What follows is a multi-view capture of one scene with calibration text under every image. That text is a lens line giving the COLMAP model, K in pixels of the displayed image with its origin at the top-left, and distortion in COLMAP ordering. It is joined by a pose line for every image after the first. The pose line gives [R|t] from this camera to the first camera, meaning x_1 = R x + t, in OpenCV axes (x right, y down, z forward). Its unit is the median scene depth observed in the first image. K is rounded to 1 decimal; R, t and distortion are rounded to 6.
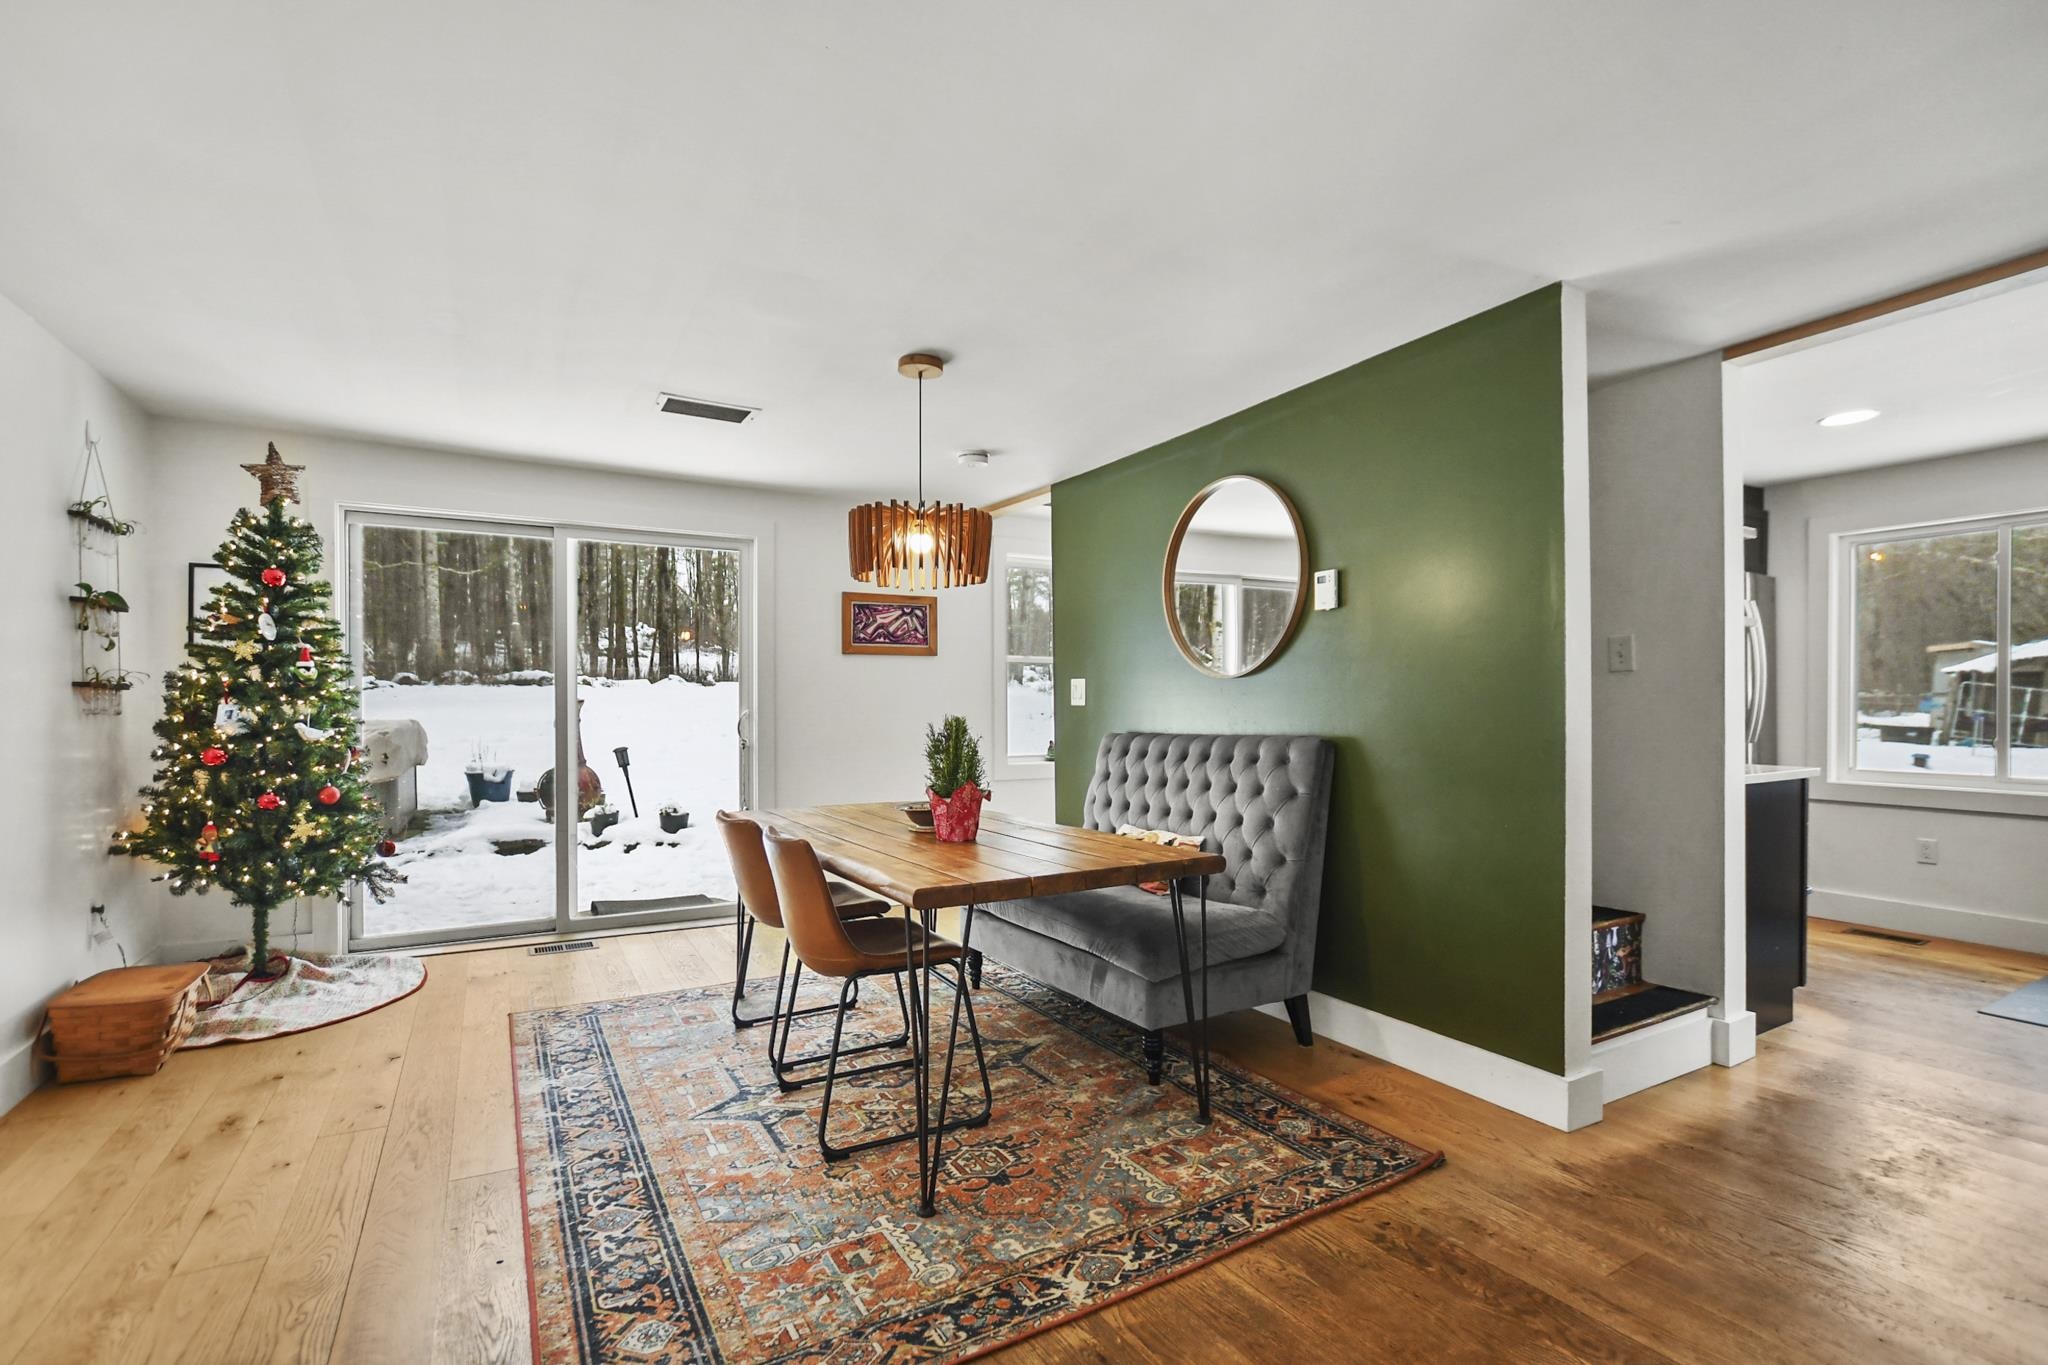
lens RADIAL K [[906.4, 0, 1026.7], [0, 906.4, 704.3], [0, 0, 1]] dist [-0.011290, 0.003974]
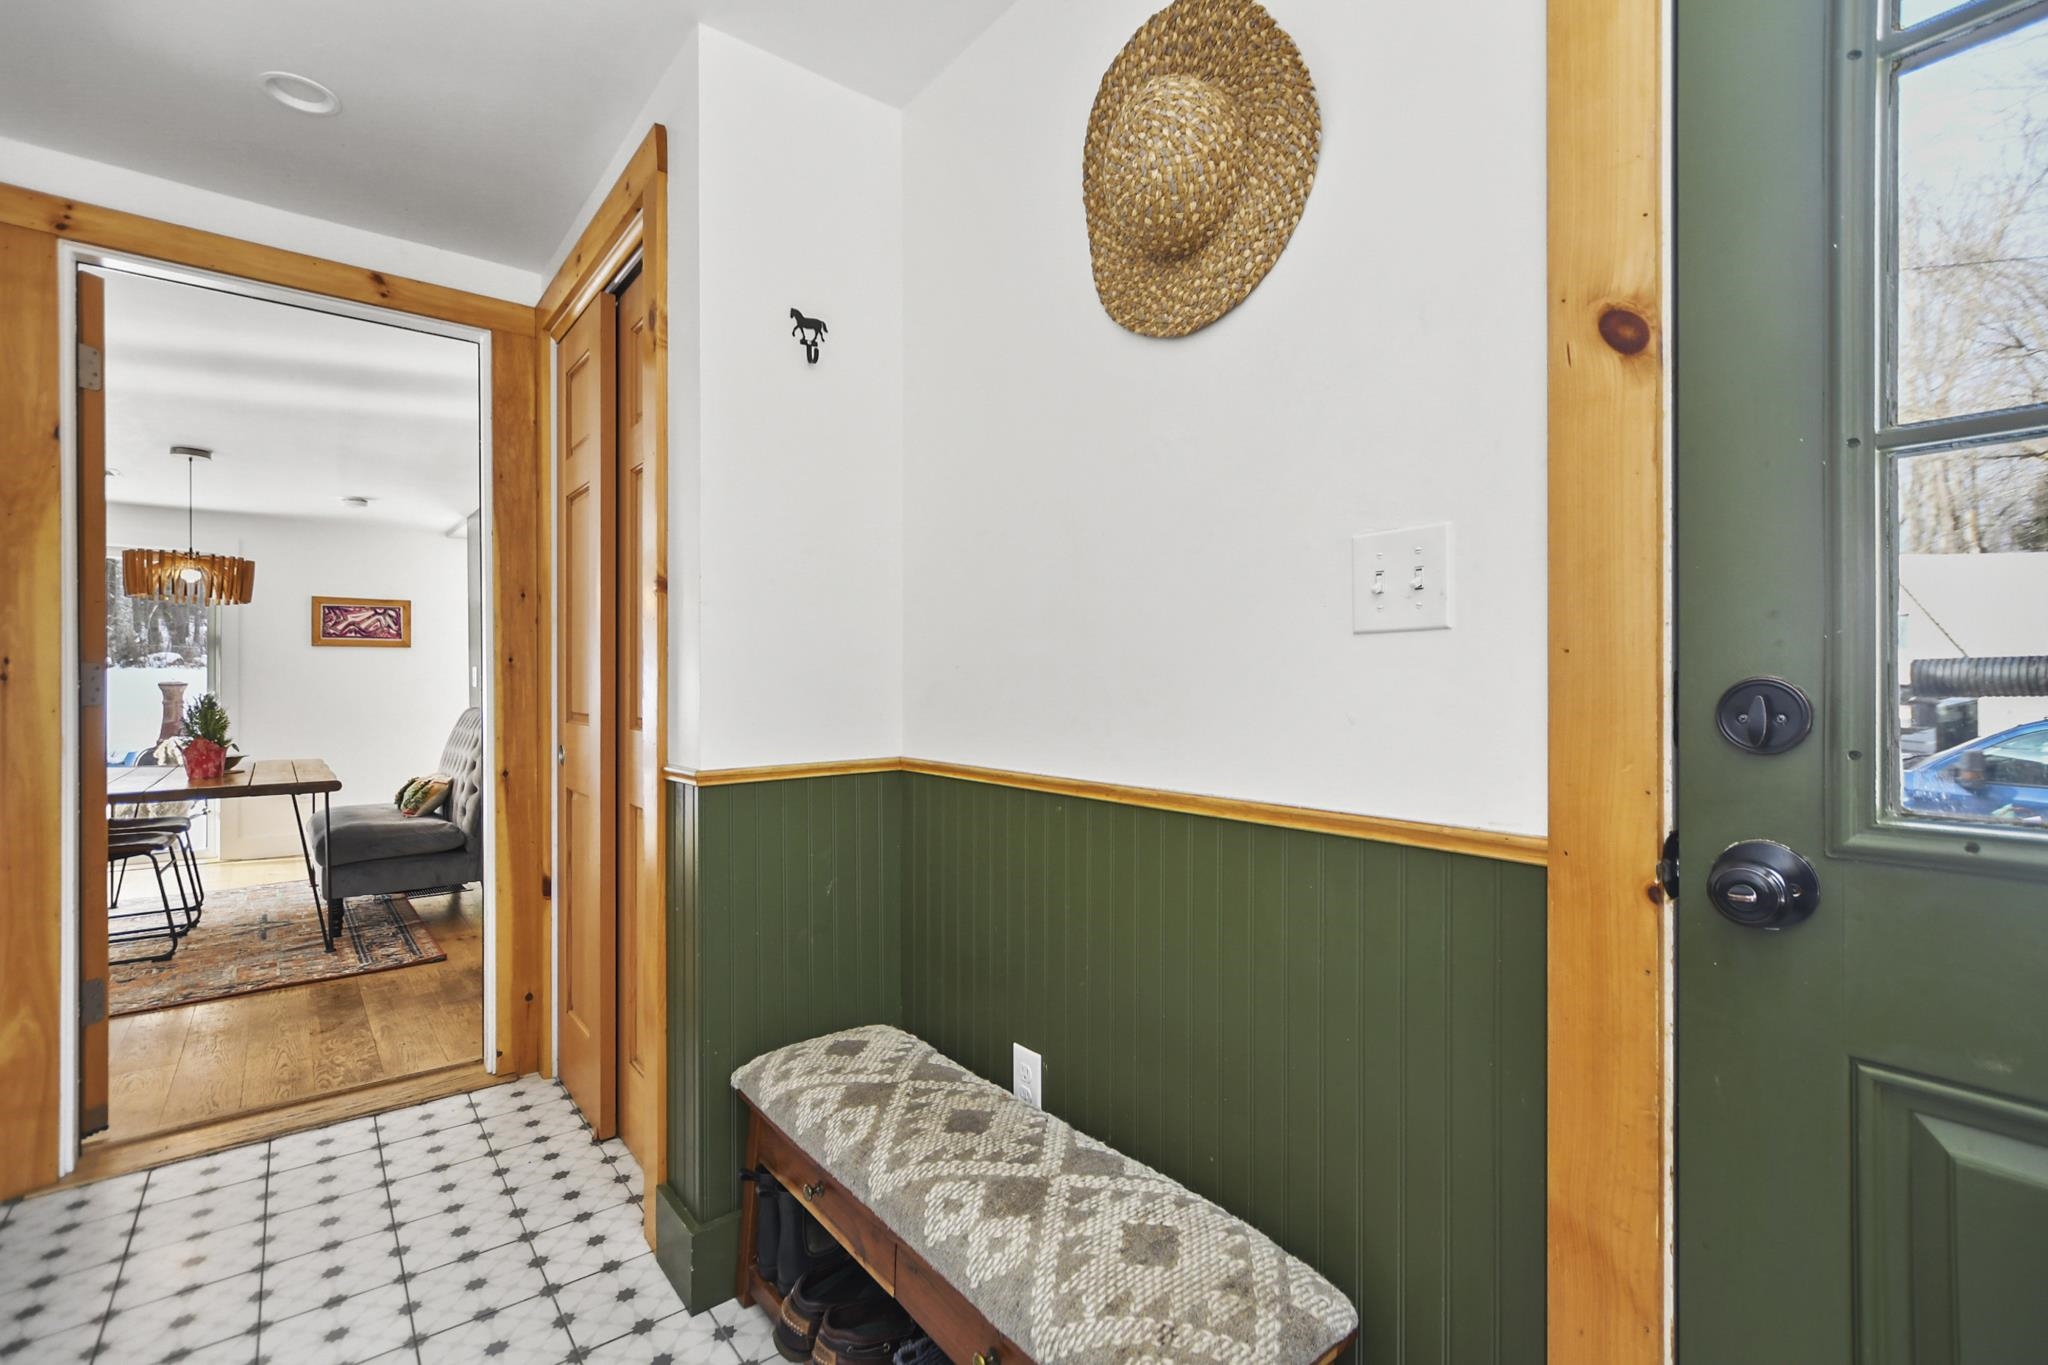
lens RADIAL K [[906.4, 0, 1013.5], [0, 906.4, 674.5], [0, 0, 1]] dist [-0.011290, 0.003974]
pose [[0.988891, -0.003205, 0.148607, 1.291597], [0.004783, 0.999936, -0.010261, 0.000723], [-0.148565, 0.010858, 0.988843, -0.830939]]
